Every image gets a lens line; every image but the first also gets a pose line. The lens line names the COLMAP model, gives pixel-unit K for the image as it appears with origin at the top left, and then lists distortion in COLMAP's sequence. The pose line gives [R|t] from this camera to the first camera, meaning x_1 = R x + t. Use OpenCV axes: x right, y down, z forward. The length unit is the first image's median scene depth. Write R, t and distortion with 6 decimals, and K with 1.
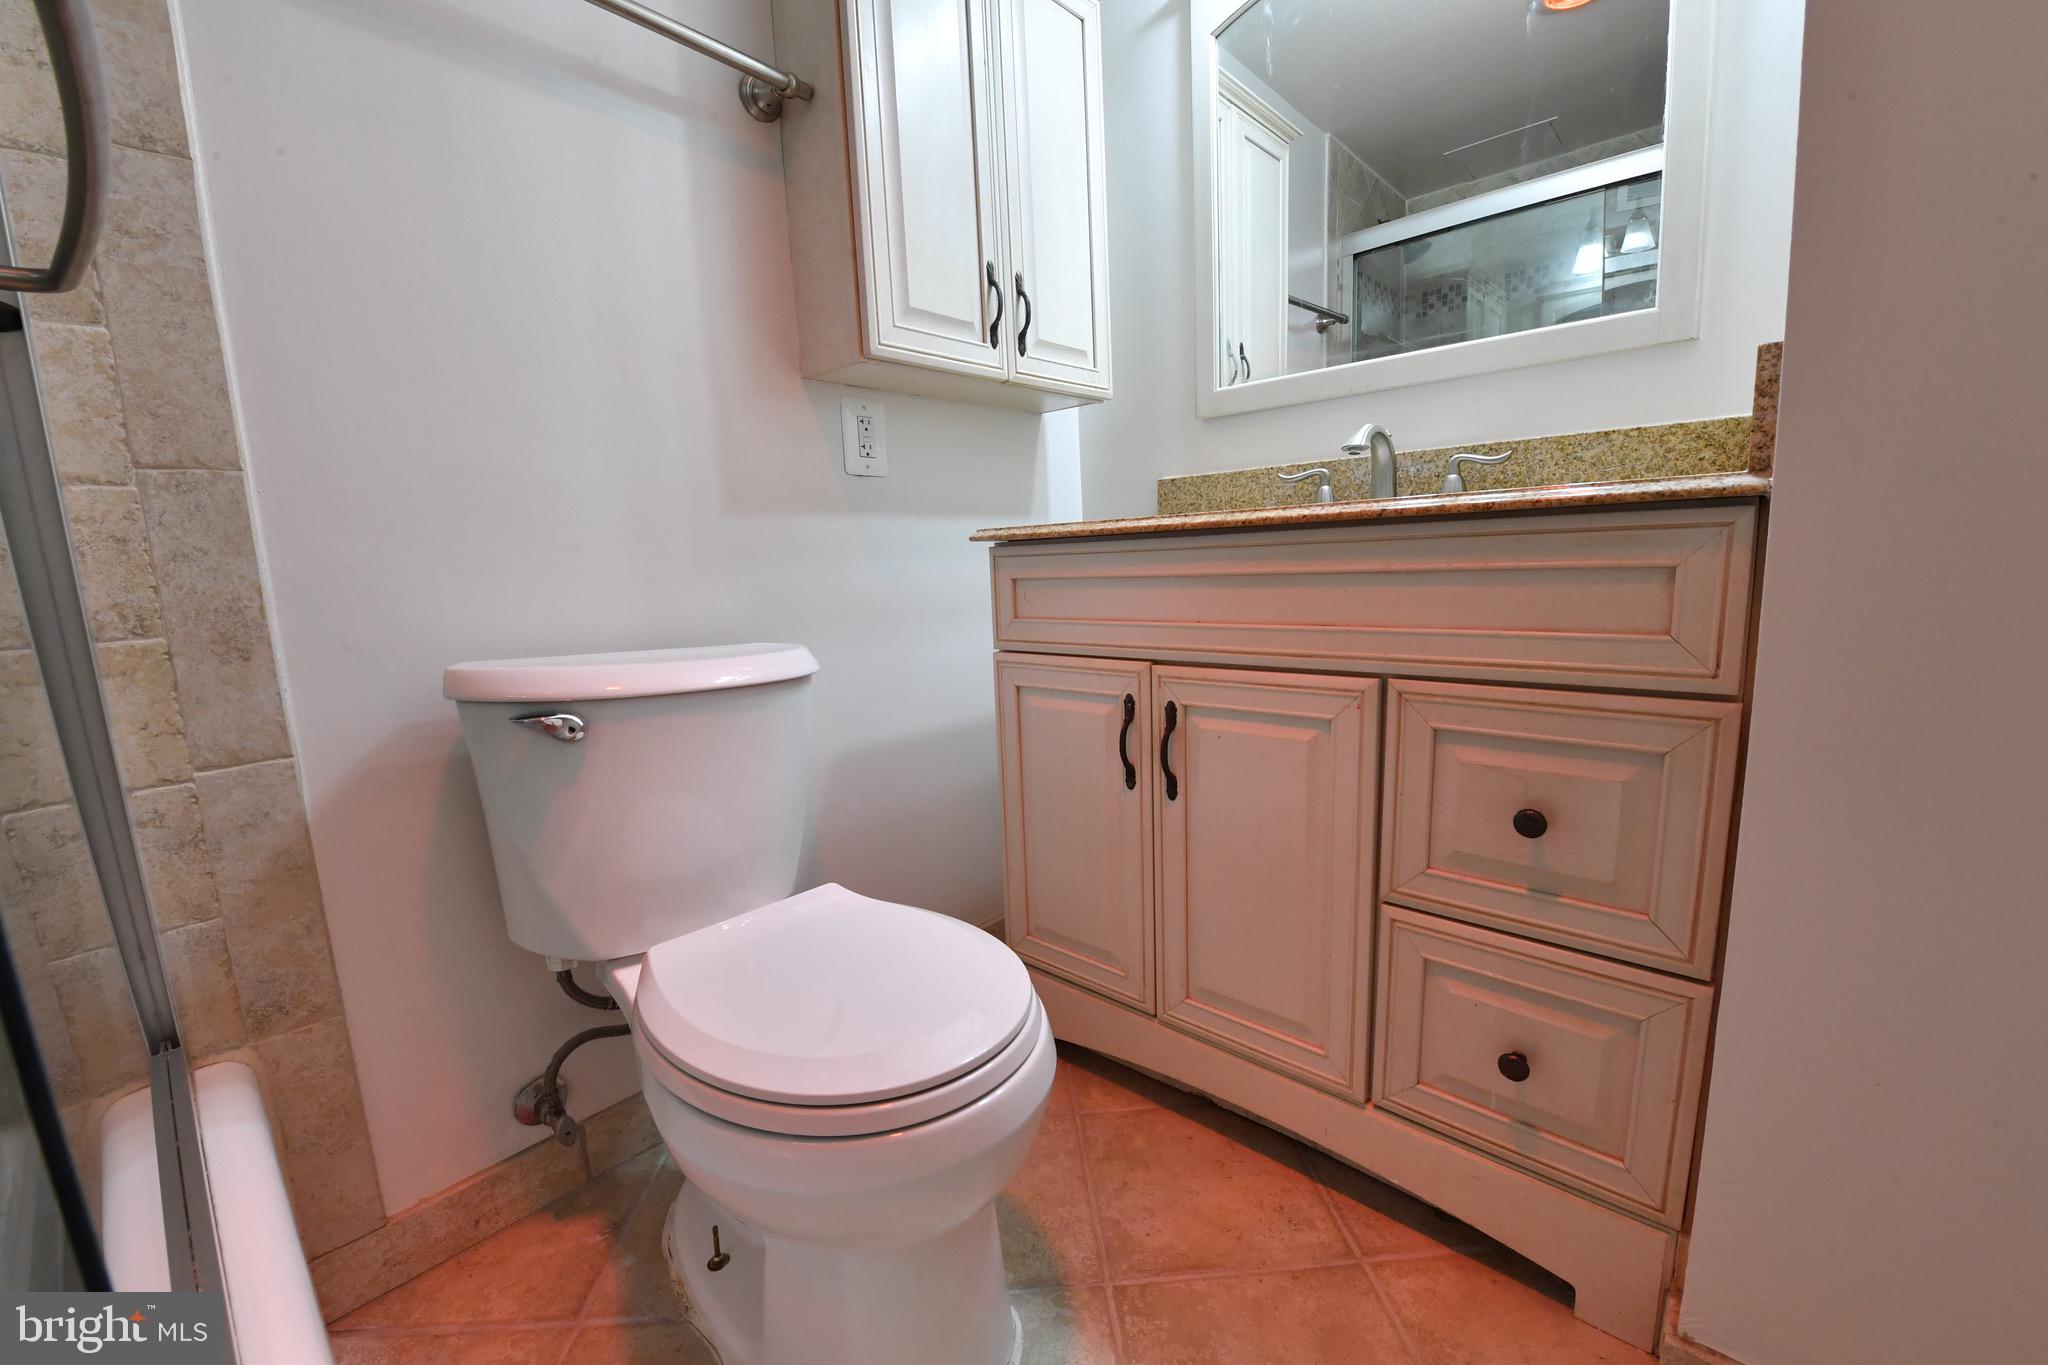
lens RADIAL K [[820.1, 0, 1018.9], [0, 820.1, 690.9], [0, 0, 1]] dist [-0.014627, -0.002805]
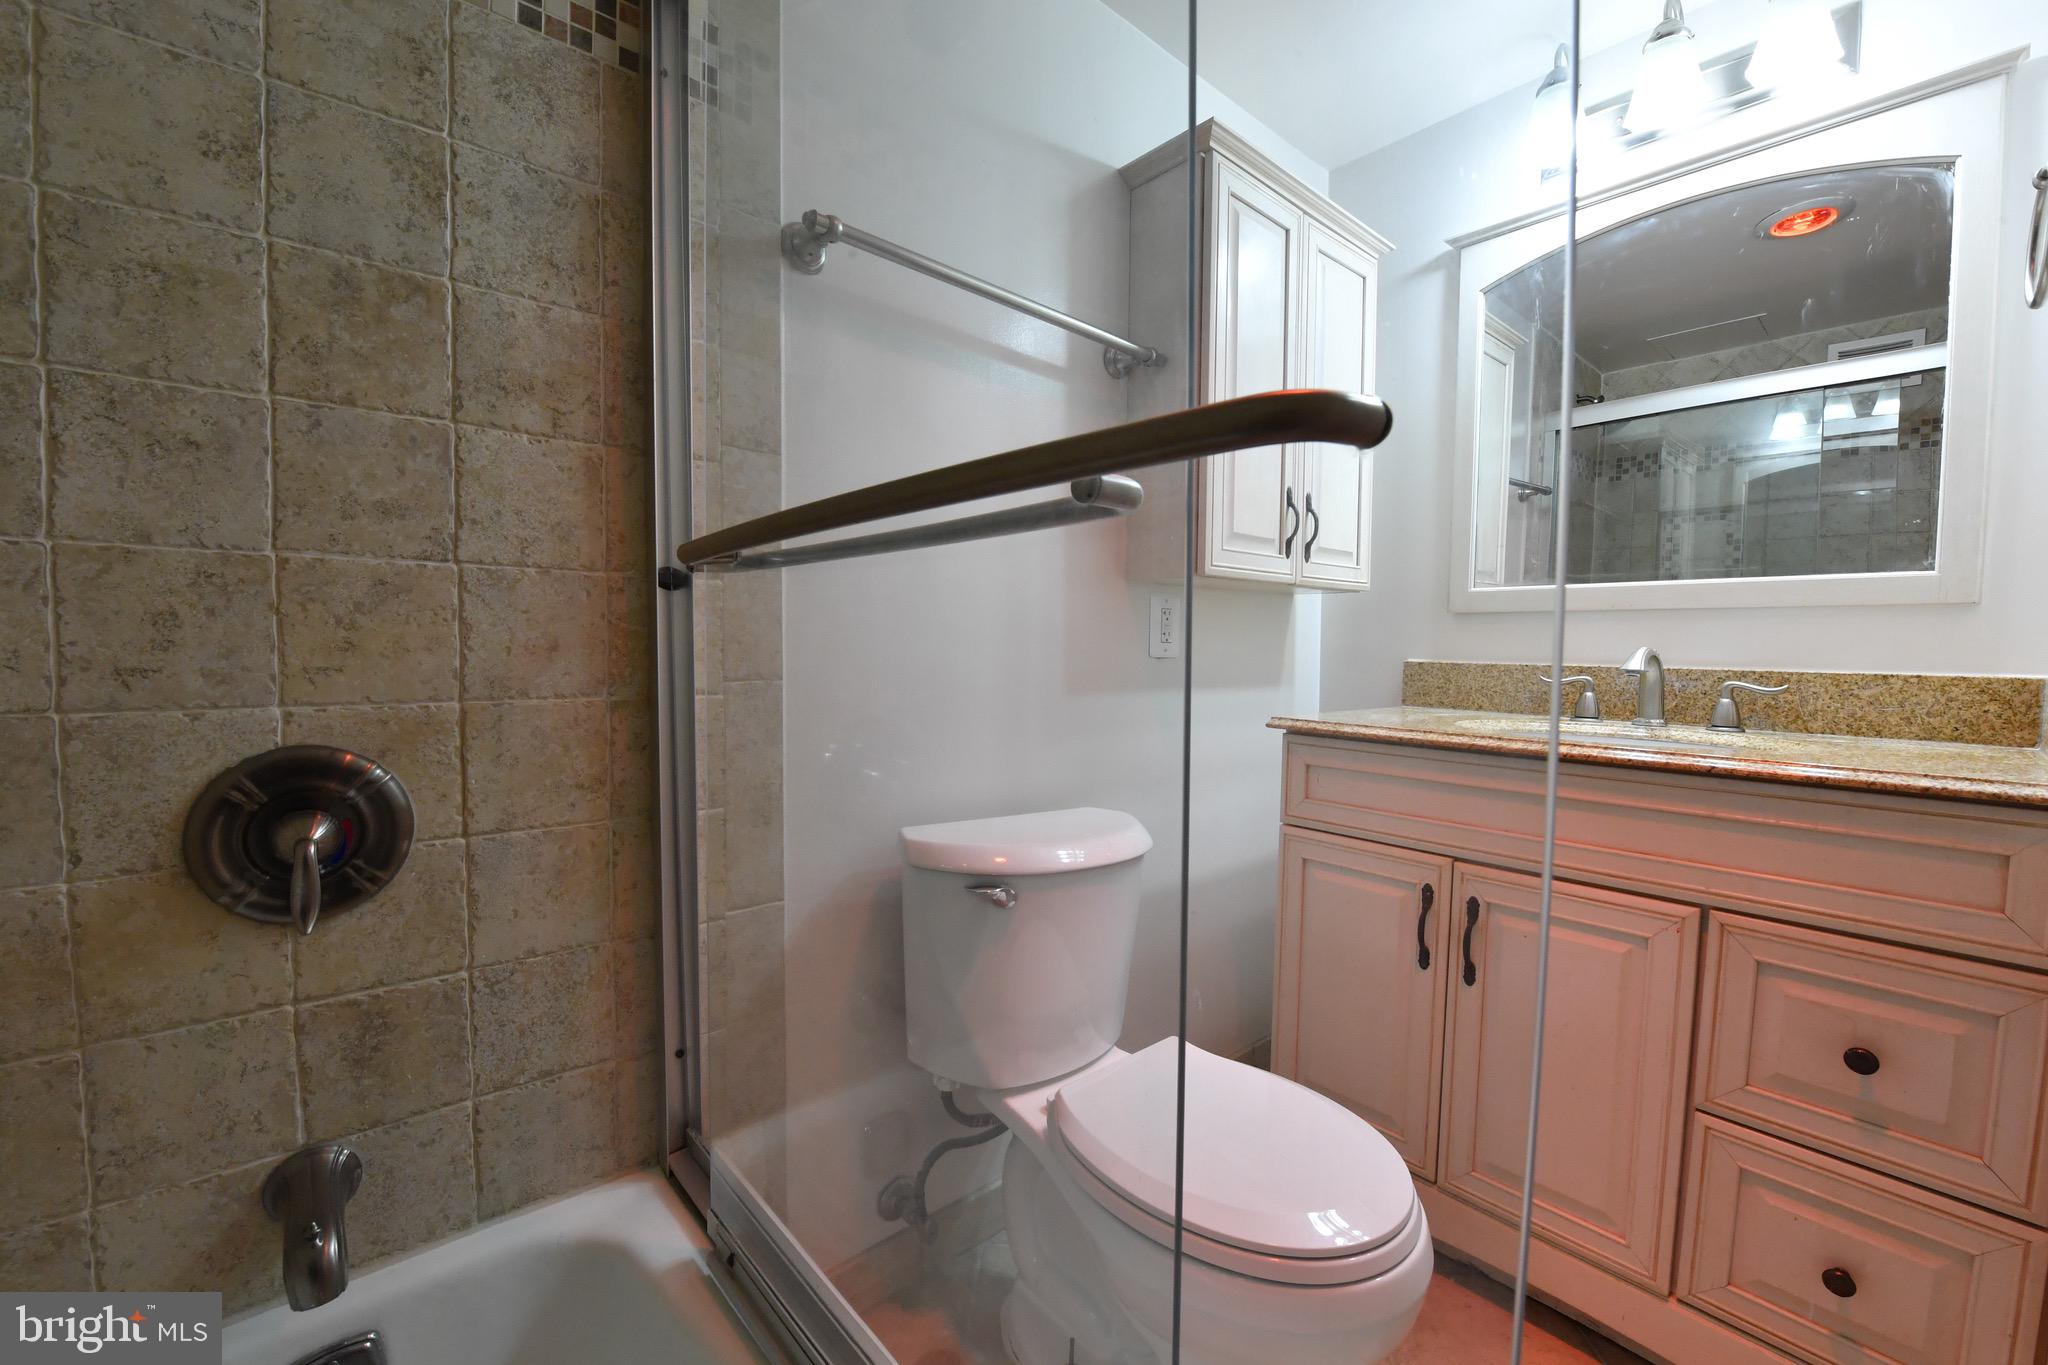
lens RADIAL K [[827.7, 0, 1015.2], [0, 827.7, 691.4], [0, 0, 1]] dist [-0.018263, -0.000910]
pose [[0.991495, 0.059634, -0.115682, -0.332663], [-0.070568, 0.993176, -0.092852, -0.121306], [0.109356, 0.100226, 0.988937, -0.219467]]
